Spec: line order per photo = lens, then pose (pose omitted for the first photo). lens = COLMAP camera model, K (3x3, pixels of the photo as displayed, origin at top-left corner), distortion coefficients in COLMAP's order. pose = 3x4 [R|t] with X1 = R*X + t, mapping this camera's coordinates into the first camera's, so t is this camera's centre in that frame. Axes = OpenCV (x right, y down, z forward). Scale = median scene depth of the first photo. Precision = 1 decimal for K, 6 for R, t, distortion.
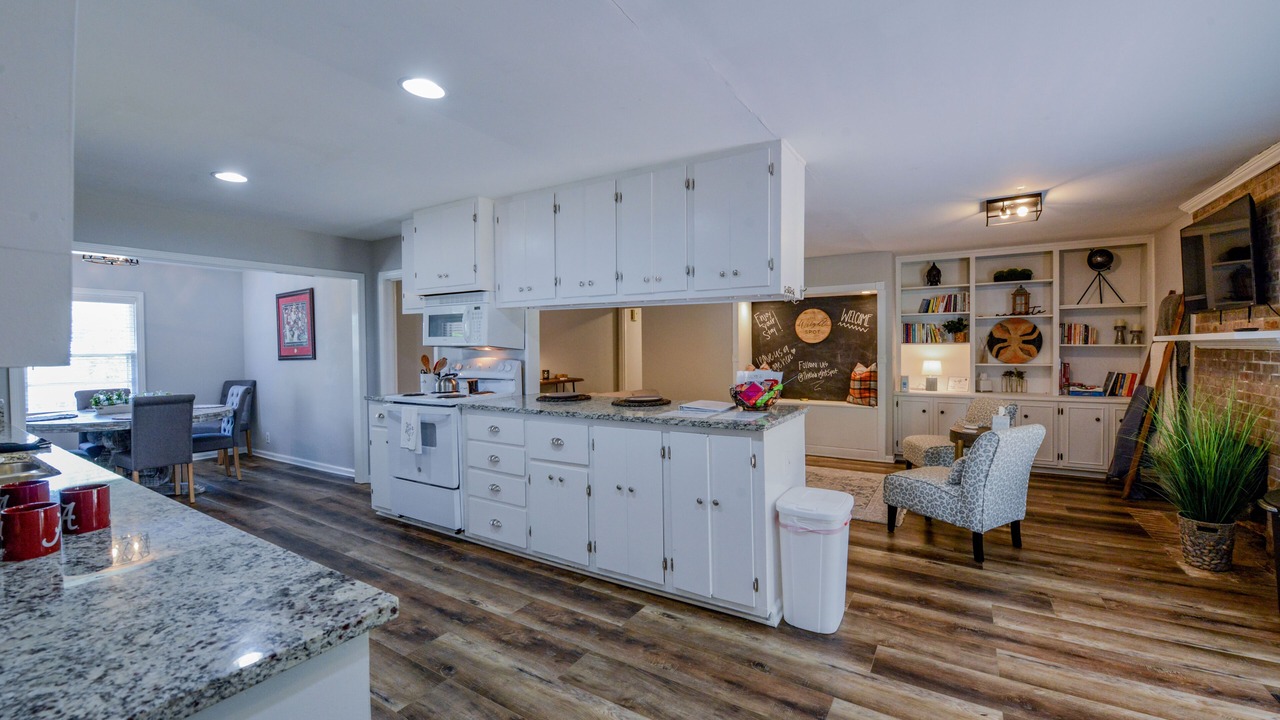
lens RADIAL K [[508.5, 0, 645.1], [0, 508.5, 355.4], [0, 0, 1]] dist [-0.013491, -0.003746]
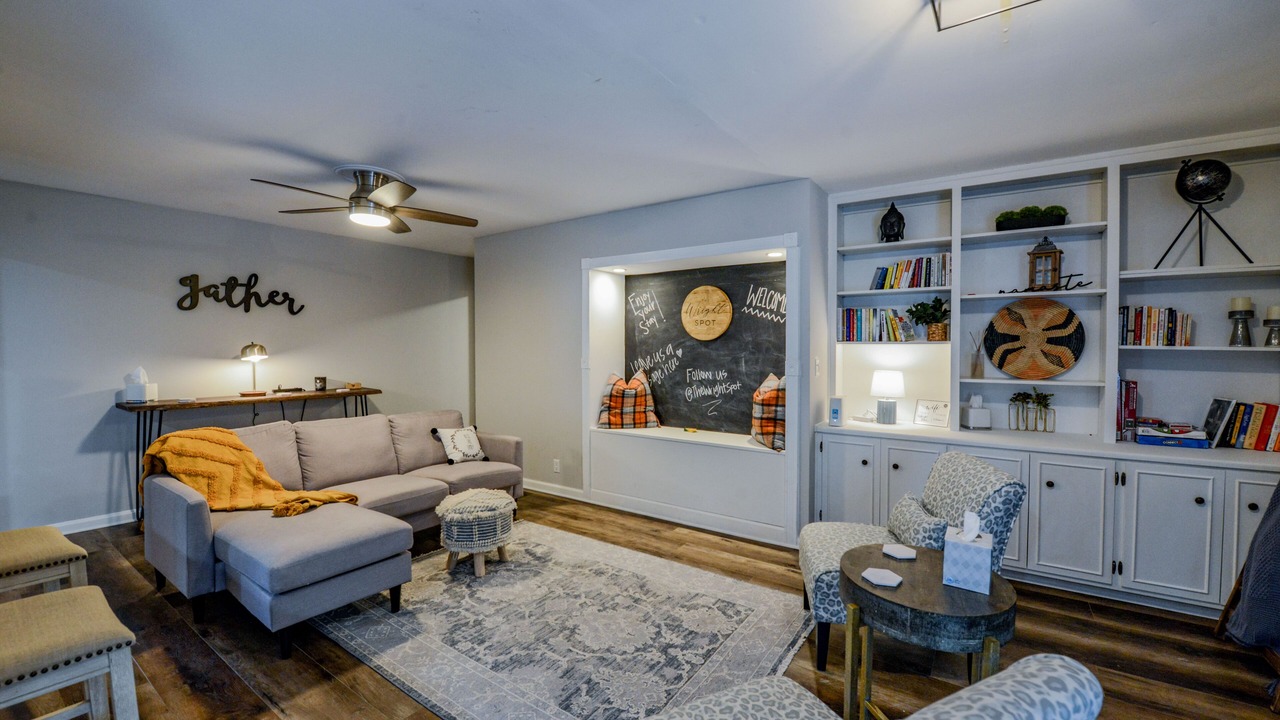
lens RADIAL K [[508.5, 0, 645.1], [0, 508.5, 355.4], [0, 0, 1]] dist [-0.013491, -0.003746]
pose [[0.999011, 0.011279, -0.043011, 0.329160], [-0.011245, 0.999936, 0.001030, -0.006279], [0.043020, -0.000545, 0.999074, 0.426143]]
